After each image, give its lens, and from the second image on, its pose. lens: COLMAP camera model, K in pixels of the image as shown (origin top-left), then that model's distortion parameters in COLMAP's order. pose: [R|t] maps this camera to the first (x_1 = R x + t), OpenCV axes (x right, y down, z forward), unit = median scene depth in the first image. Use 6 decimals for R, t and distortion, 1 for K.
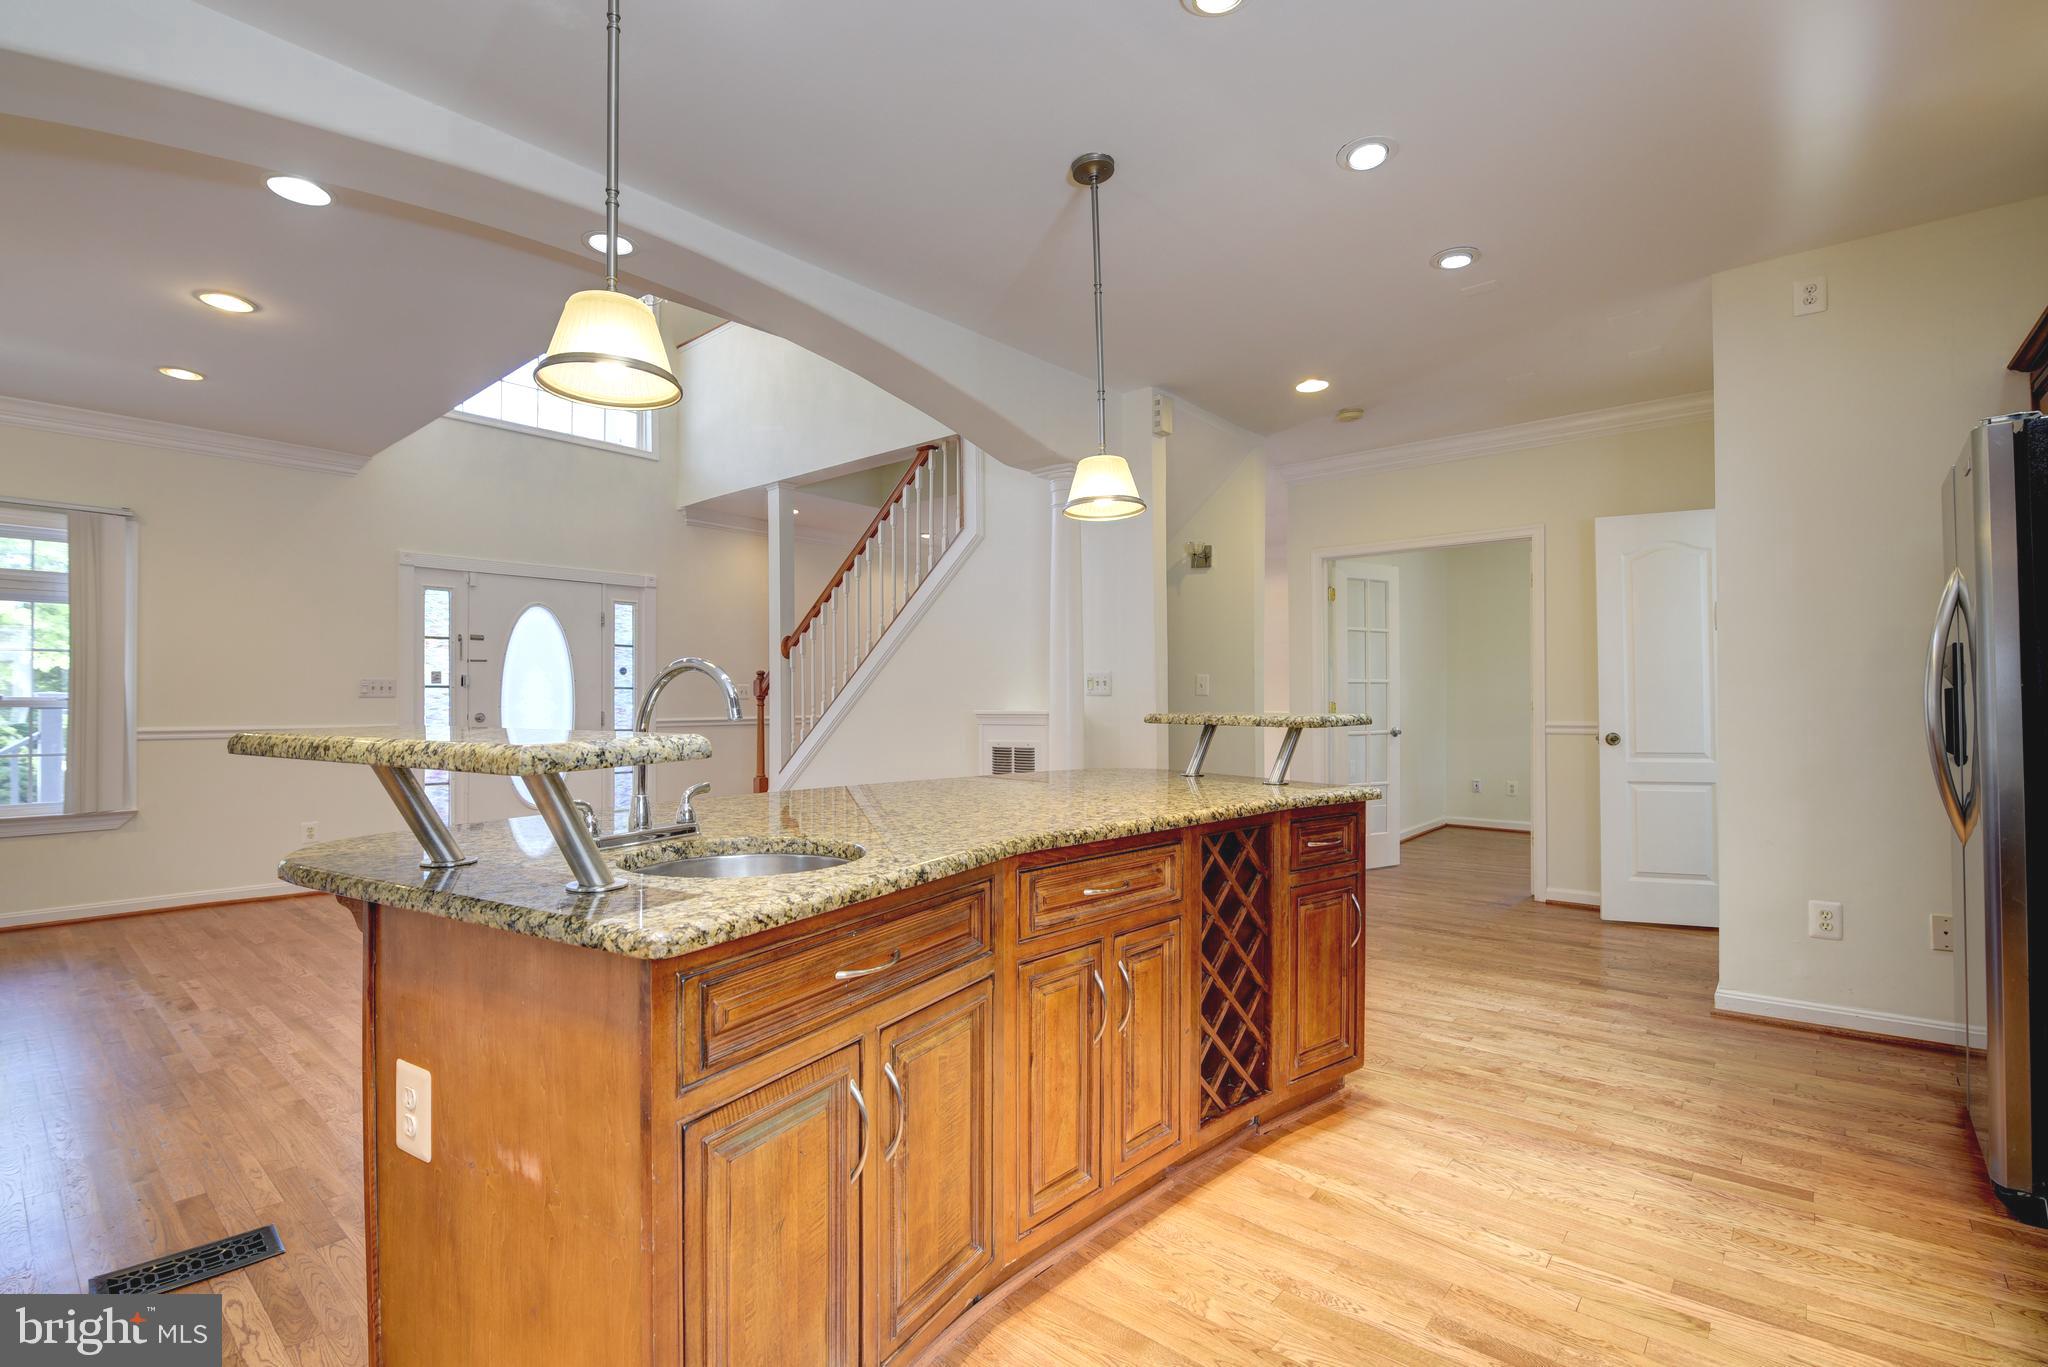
lens RADIAL K [[933.7, 0, 1020.4], [0, 933.7, 690.6], [0, 0, 1]] dist [-0.022010, 0.002694]
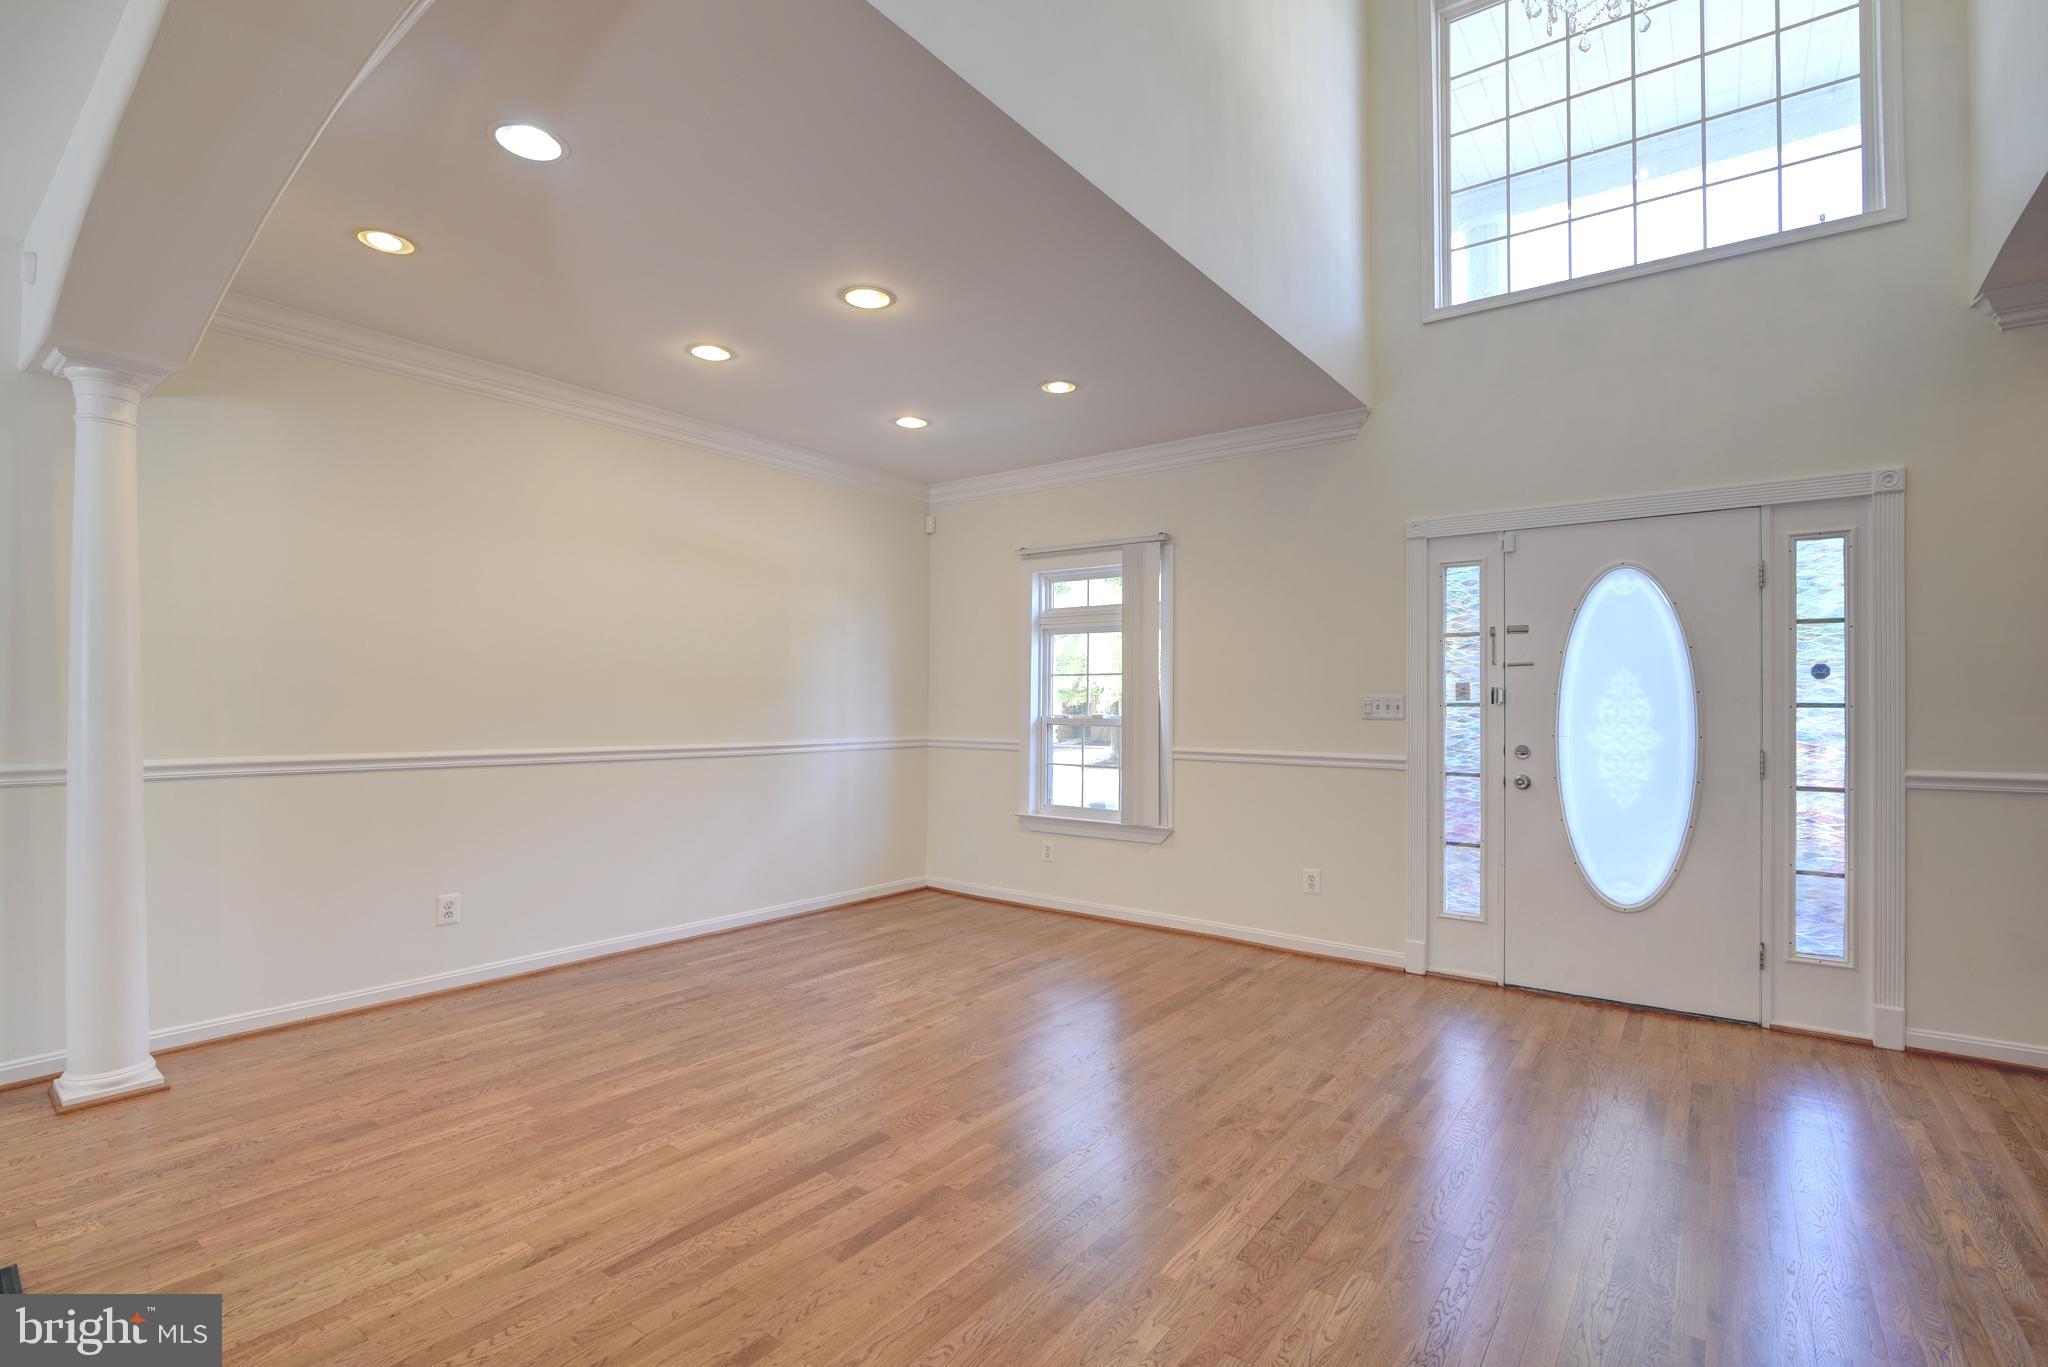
lens RADIAL K [[933.7, 0, 1024.7], [0, 933.7, 694.5], [0, 0, 1]] dist [-0.022010, 0.002694]
pose [[0.064325, -0.010079, -0.997878, 0.046755], [0.007026, 0.999929, -0.009647, -0.007782], [0.997904, -0.006391, 0.064392, 0.633916]]
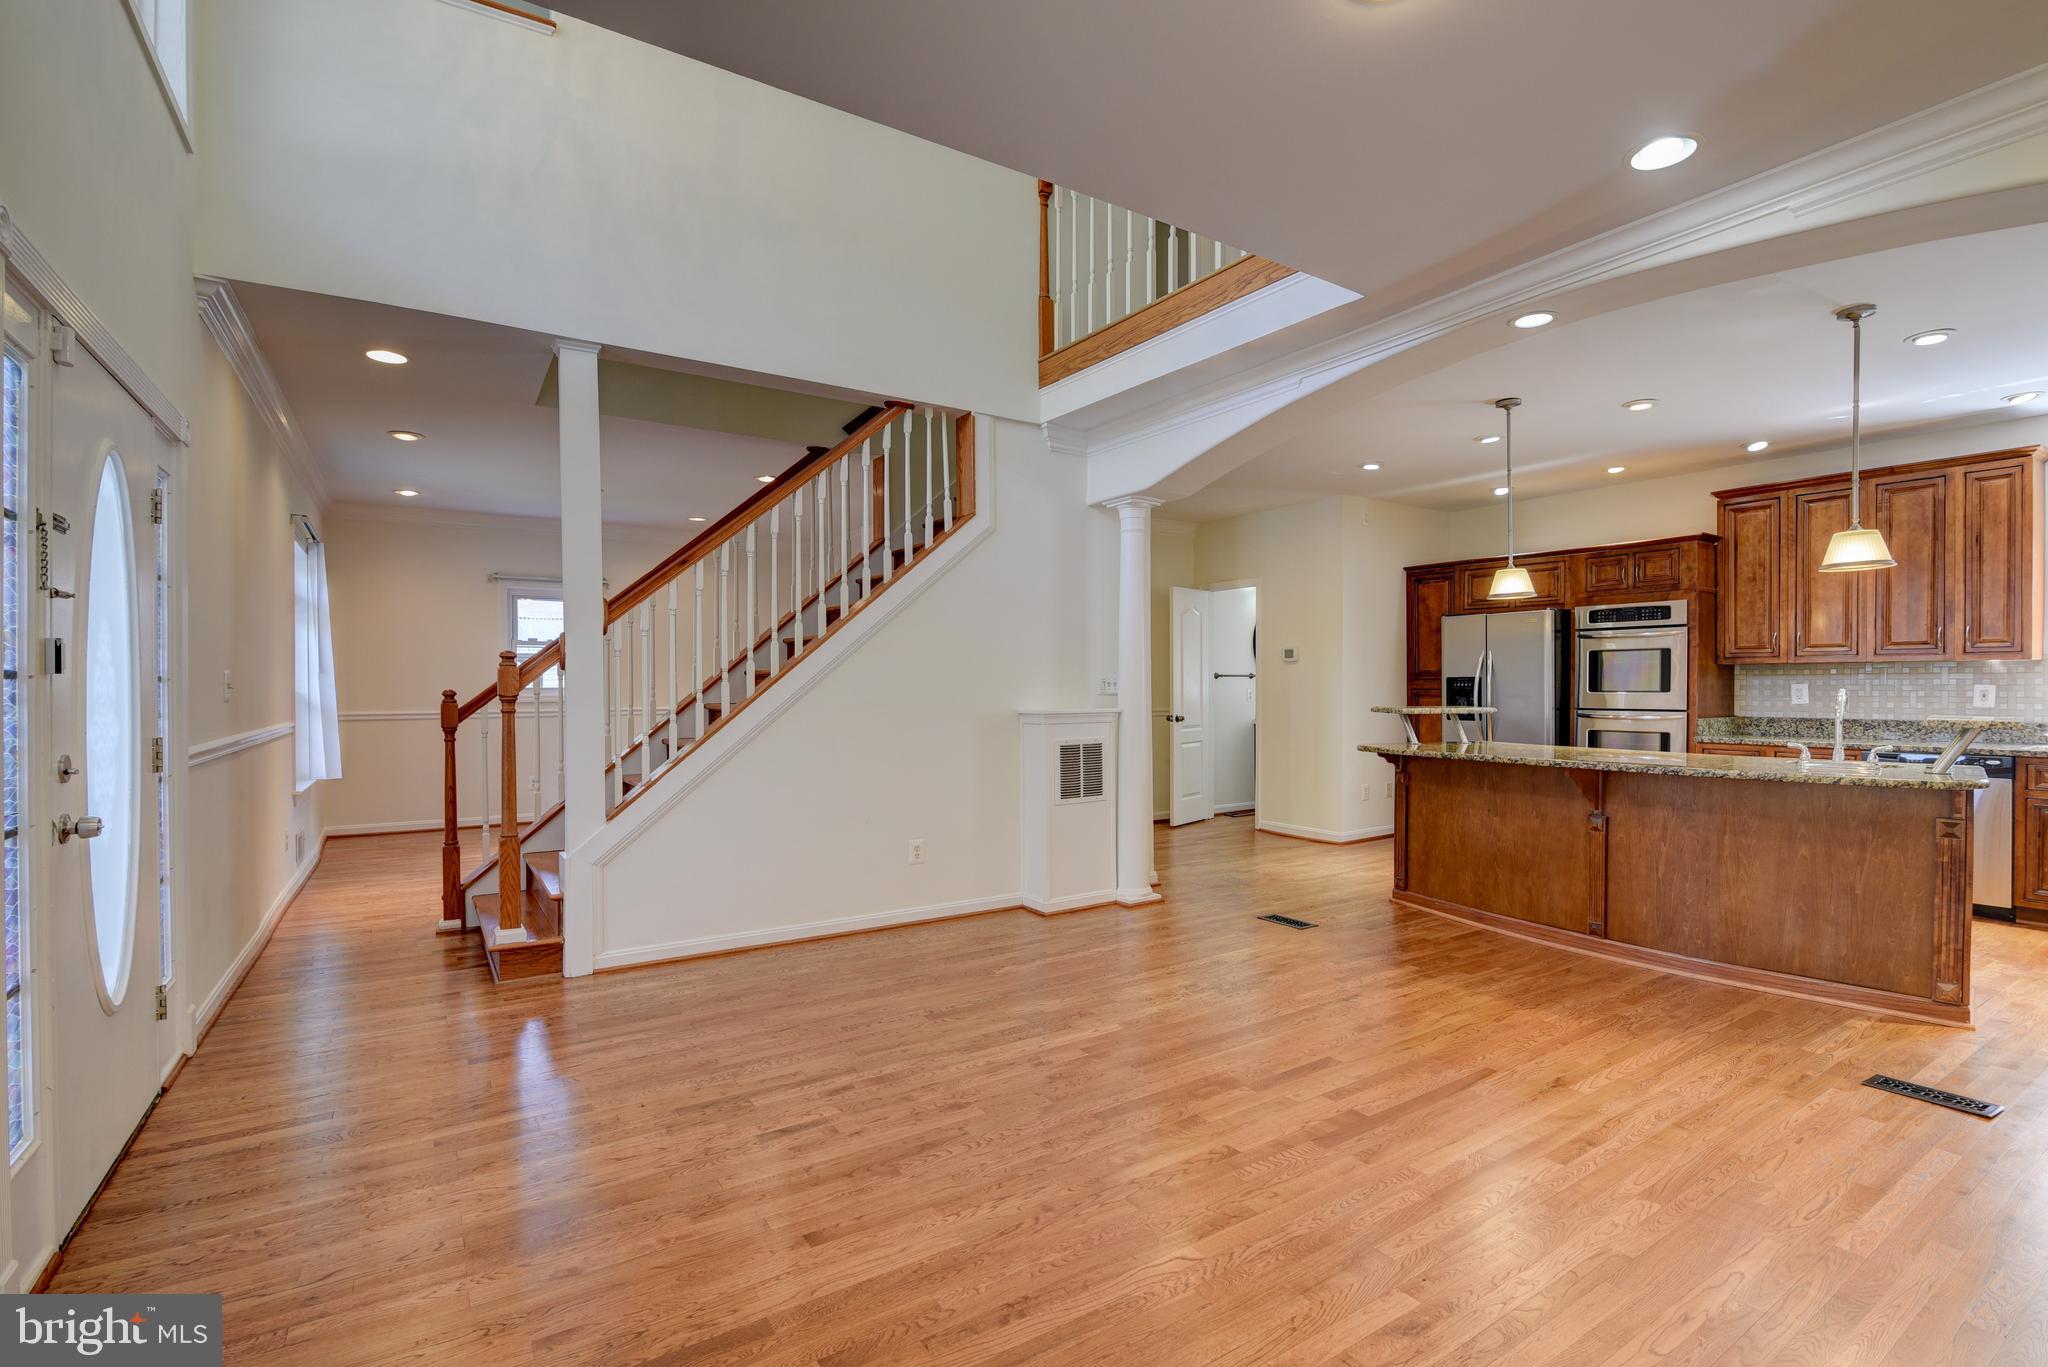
lens RADIAL K [[933.7, 0, 1022.9], [0, 933.7, 695.7], [0, 0, 1]] dist [-0.022010, 0.002694]
pose [[0.282128, -0.007984, 0.959344, -0.829634], [-0.011342, 0.999868, 0.011657, -0.004805], [-0.959310, -0.014169, 0.282000, 0.607259]]
